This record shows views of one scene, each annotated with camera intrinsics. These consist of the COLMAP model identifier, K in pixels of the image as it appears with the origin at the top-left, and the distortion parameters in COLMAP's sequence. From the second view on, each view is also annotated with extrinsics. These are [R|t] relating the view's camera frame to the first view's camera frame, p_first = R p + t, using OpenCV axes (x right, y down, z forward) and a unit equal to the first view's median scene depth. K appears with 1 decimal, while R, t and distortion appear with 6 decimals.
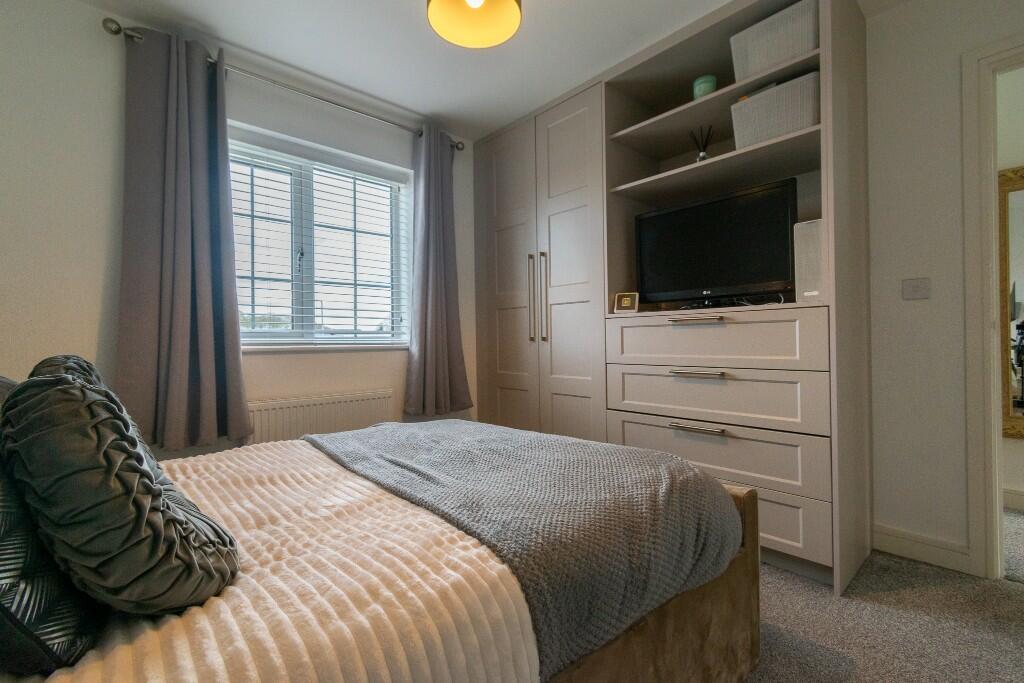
lens RADIAL K [[453.7, 0, 516.3], [0, 453.7, 340.8], [0, 0, 1]] dist [-0.003165, 0.000182]
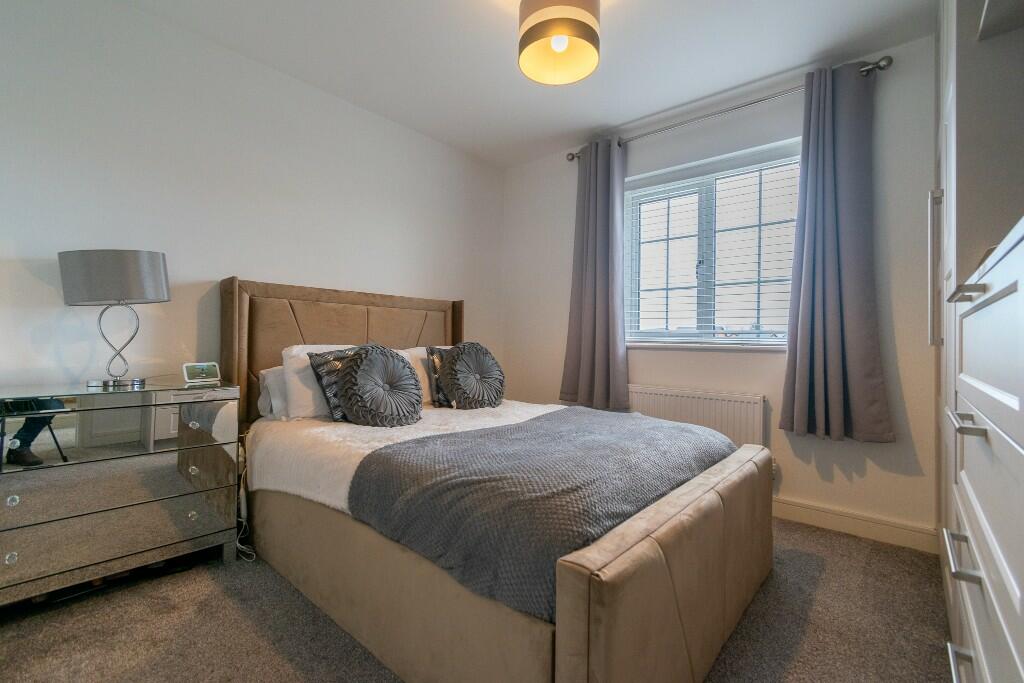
lens RADIAL K [[453.7, 0, 516.2], [0, 453.7, 336.3], [0, 0, 1]] dist [-0.003165, 0.000182]
pose [[0.111873, 0.000674, -0.993722, 0.561410], [-0.024785, 0.999691, -0.002112, 0.002509], [0.993413, 0.024865, 0.111855, 0.422221]]
